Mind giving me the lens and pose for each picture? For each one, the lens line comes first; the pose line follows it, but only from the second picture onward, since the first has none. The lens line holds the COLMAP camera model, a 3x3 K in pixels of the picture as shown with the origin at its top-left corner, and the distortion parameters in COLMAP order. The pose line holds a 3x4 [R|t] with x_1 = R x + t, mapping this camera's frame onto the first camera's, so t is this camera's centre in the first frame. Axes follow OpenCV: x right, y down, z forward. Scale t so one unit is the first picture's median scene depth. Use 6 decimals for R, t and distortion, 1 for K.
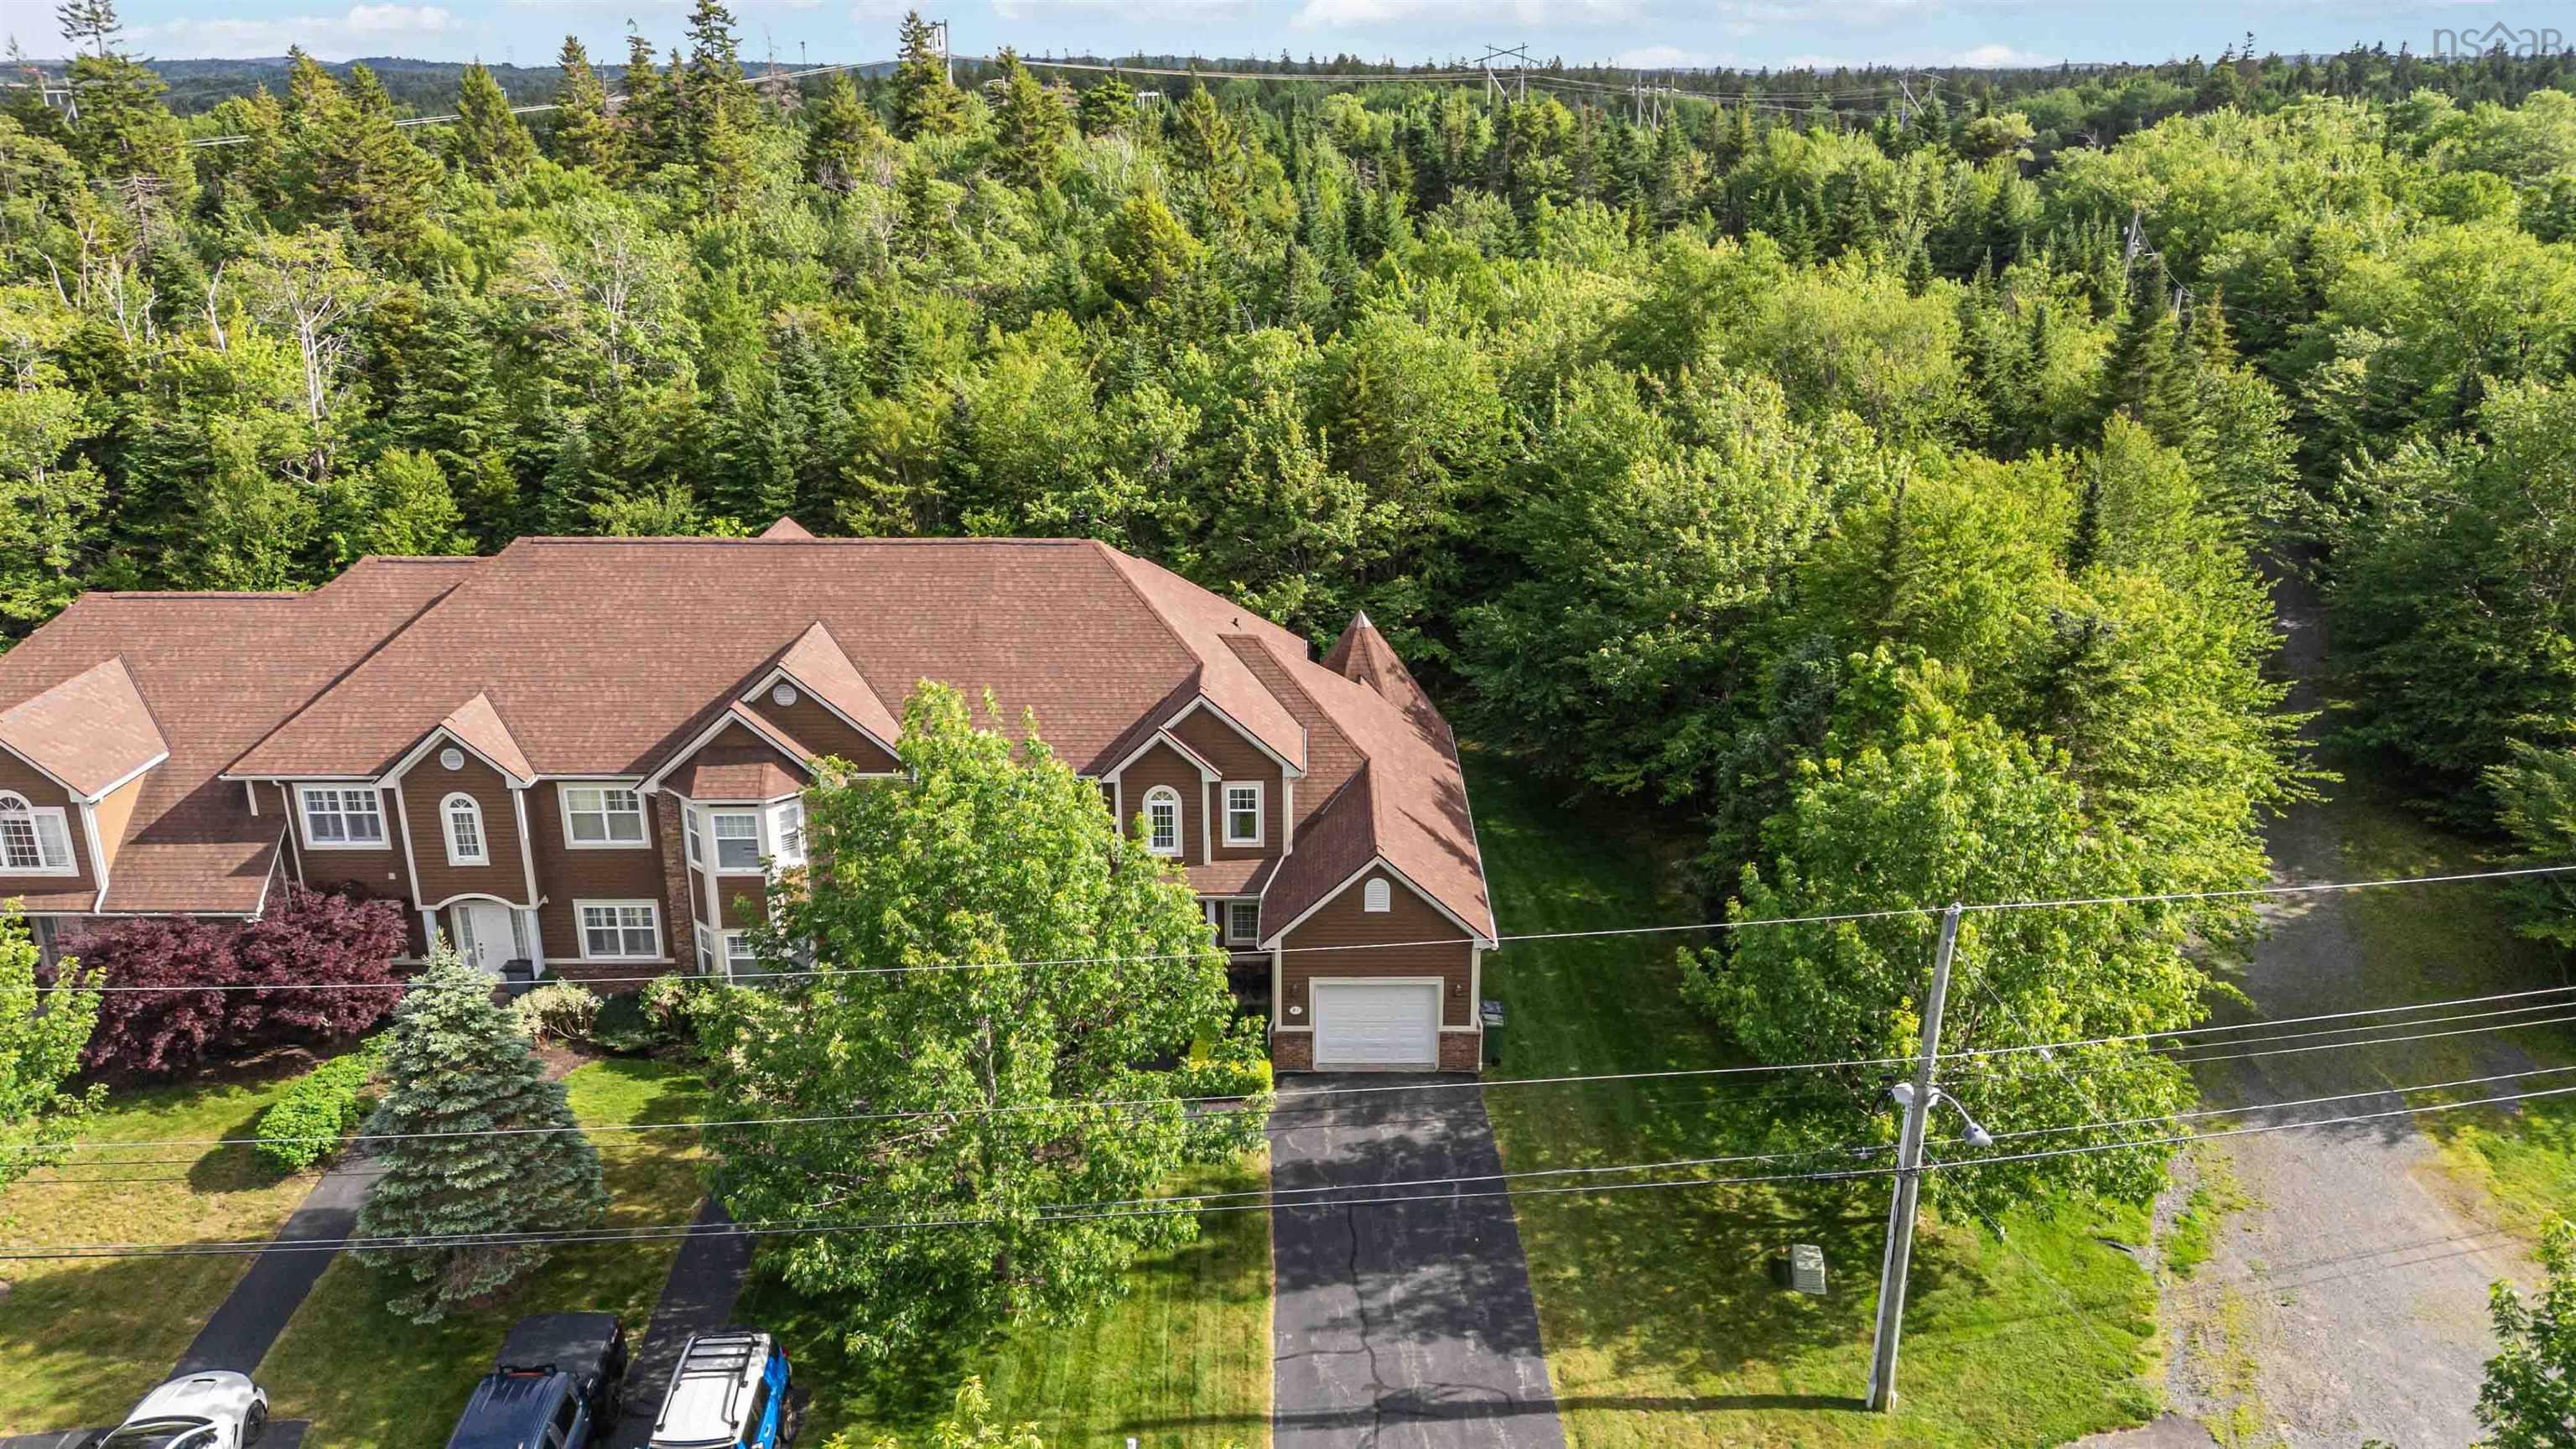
lens RADIAL K [[1887.7, 0, 1298.5], [0, 1887.7, 739.6], [0, 0, 1]] dist [0.086470, -0.092517]
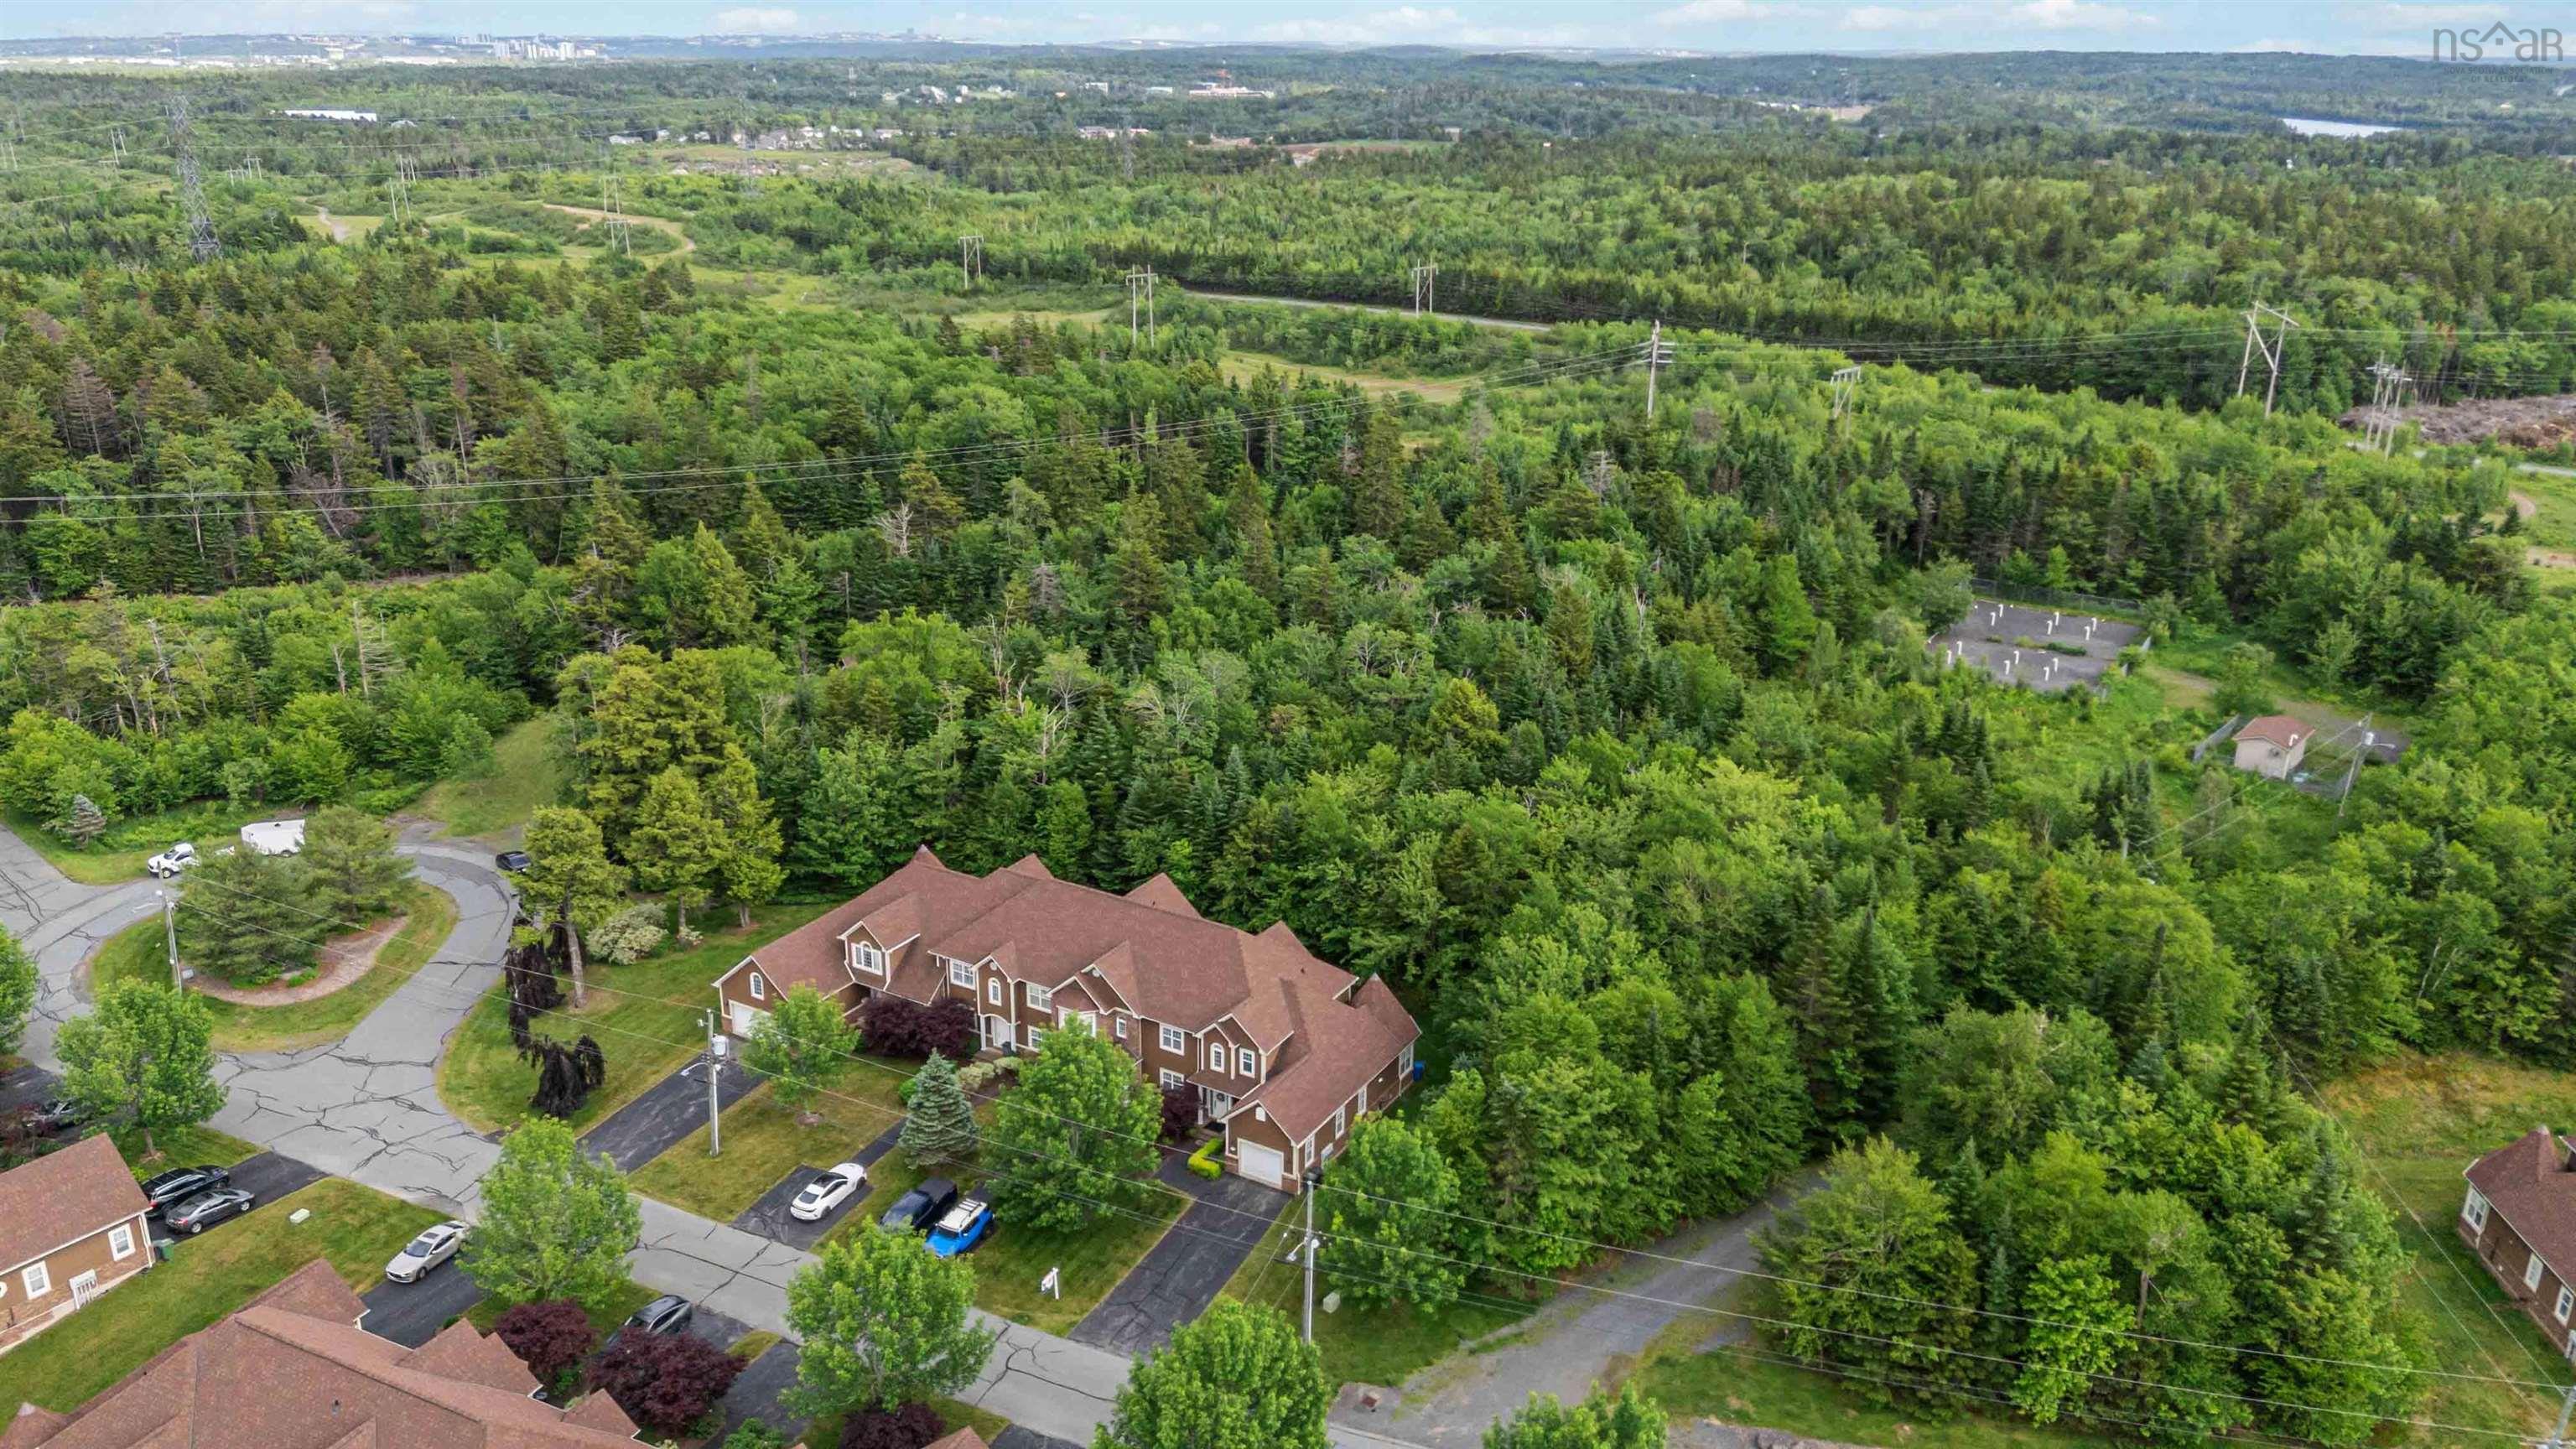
lens RADIAL K [[1887.7, 0, 1298.5], [0, 1887.7, 739.6], [0, 0, 1]] dist [0.086470, -0.092517]
pose [[0.864117, 0.186086, -0.467625, 1.079694], [-0.180174, 0.981935, 0.057807, -0.517465], [0.469934, 0.034302, 0.882035, -1.121835]]
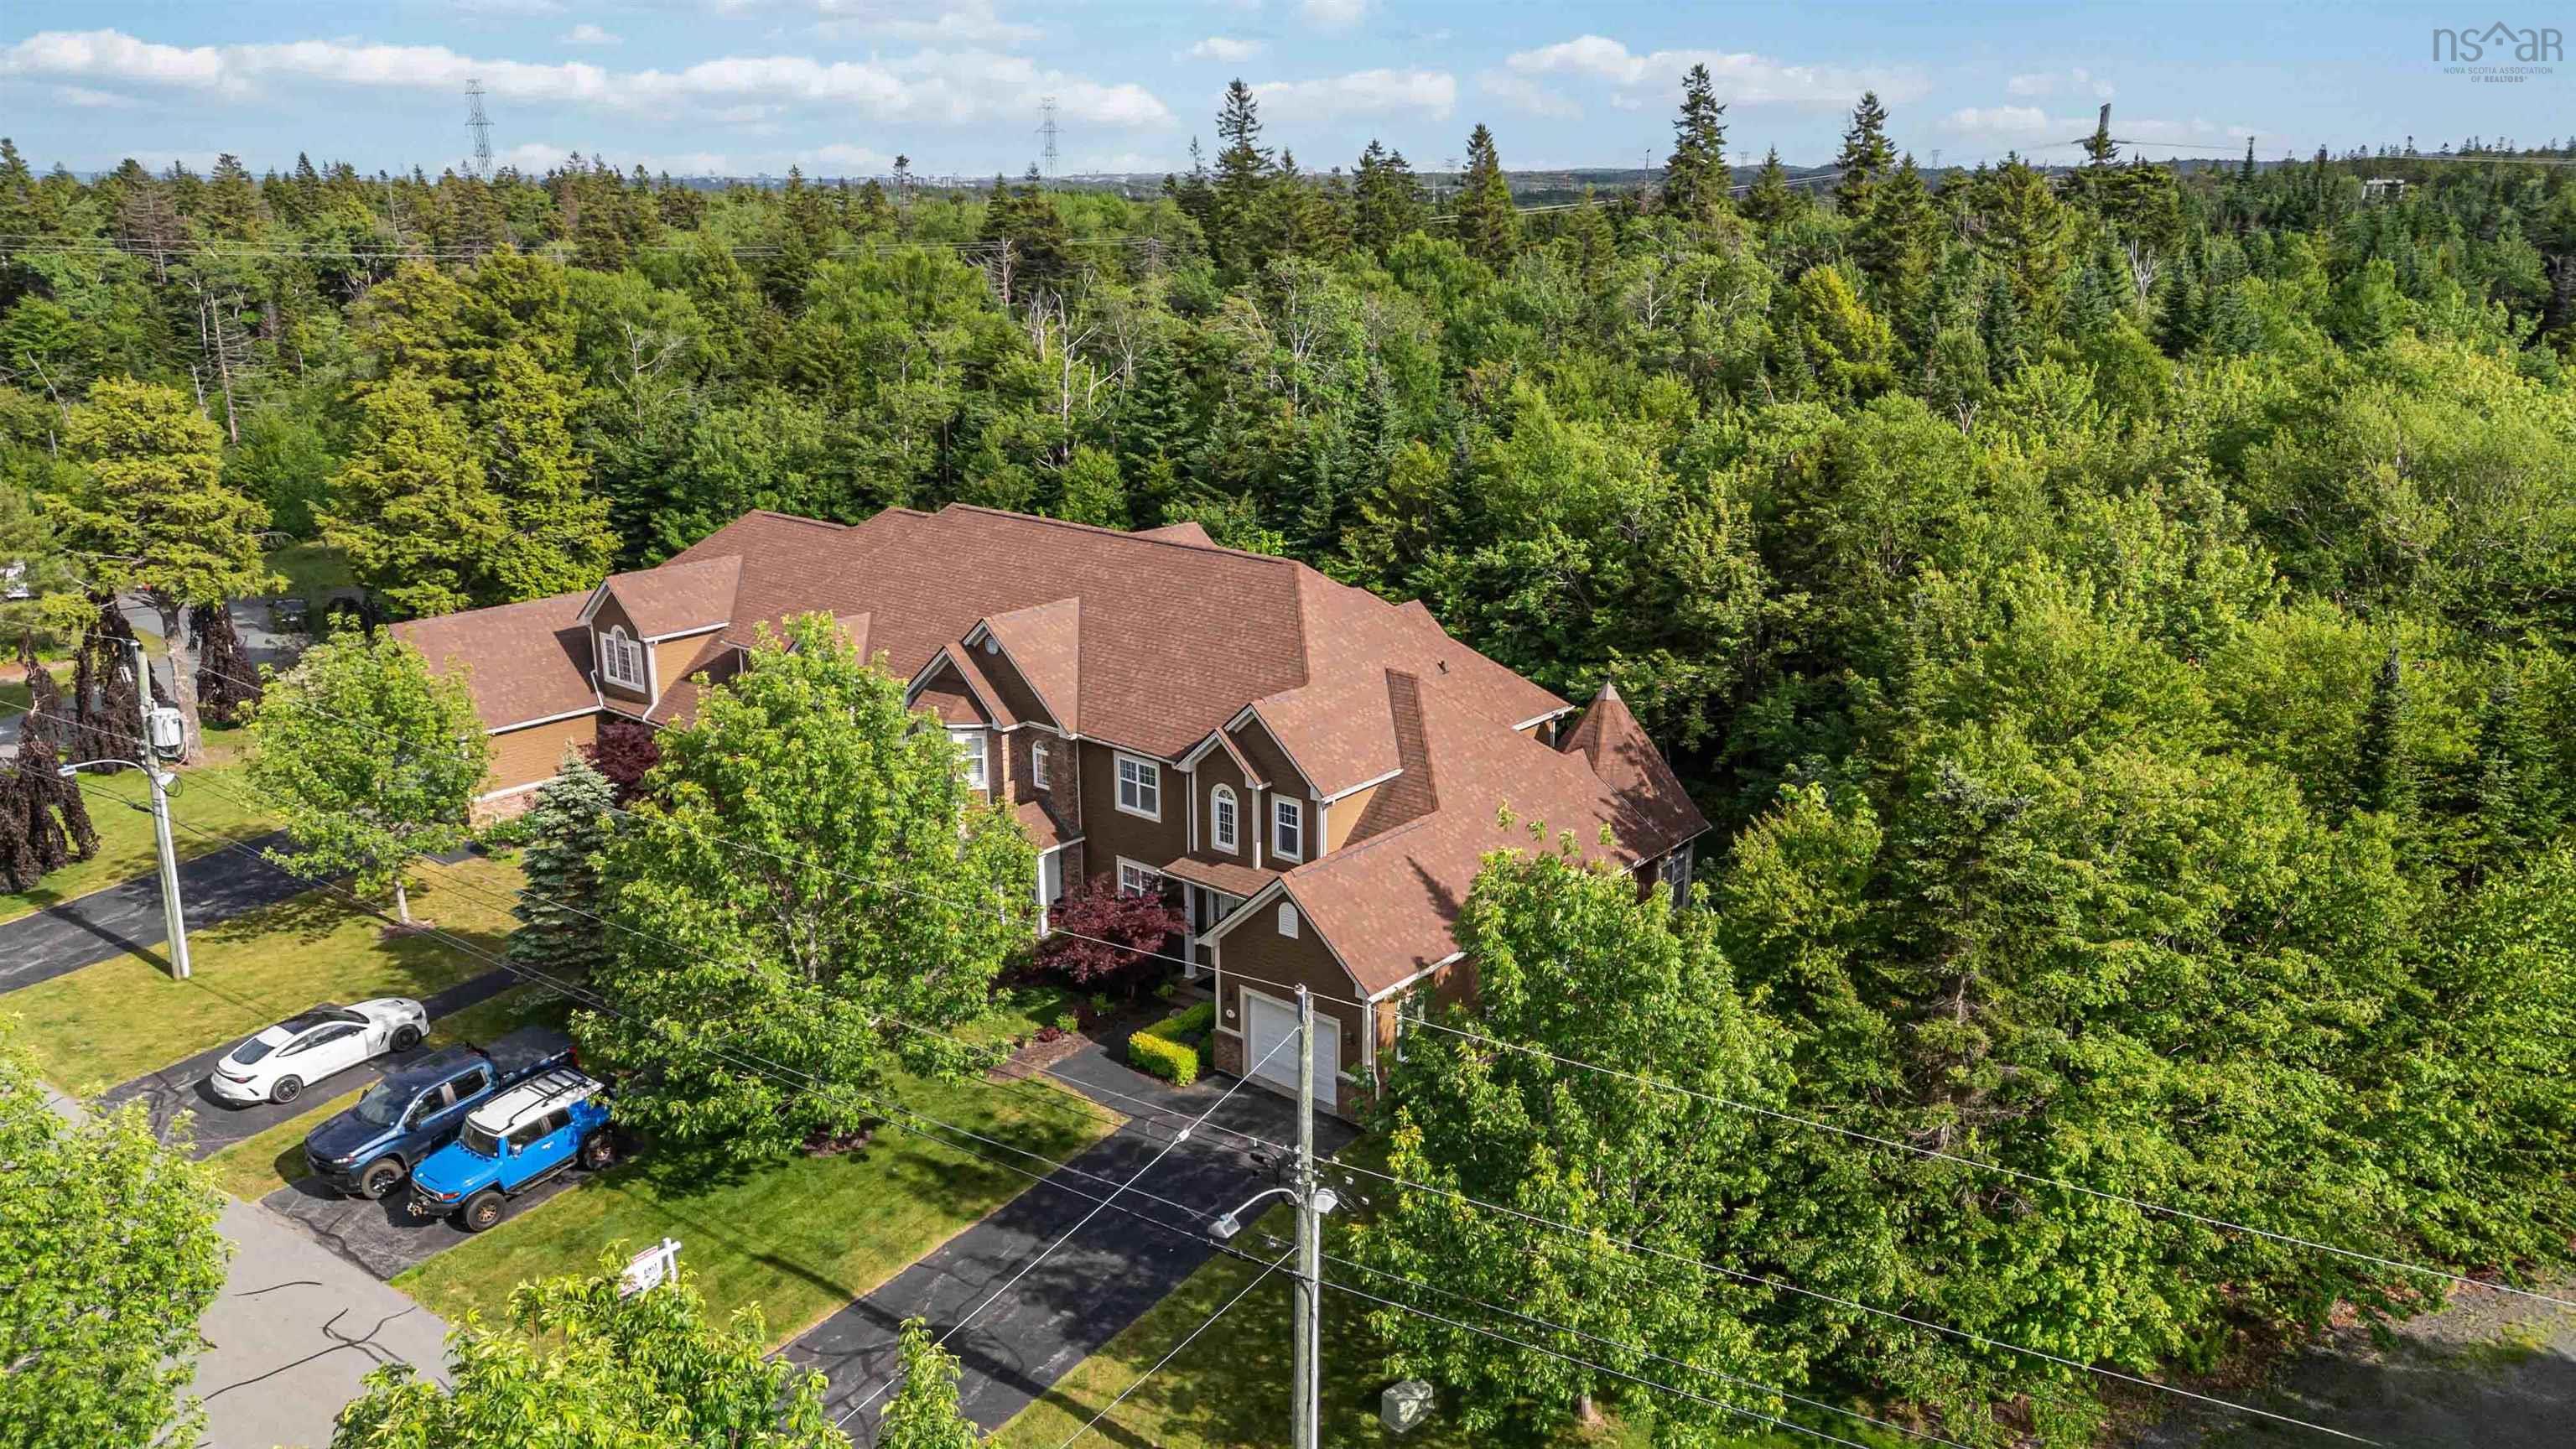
lens RADIAL K [[1887.7, 0, 1298.5], [0, 1887.7, 739.6], [0, 0, 1]] dist [0.086470, -0.092517]
pose [[0.763939, 0.185973, -0.617909, 0.603689], [-0.215500, 0.976121, 0.027355, -0.037919], [0.608241, 0.112263, 0.785773, 0.179113]]
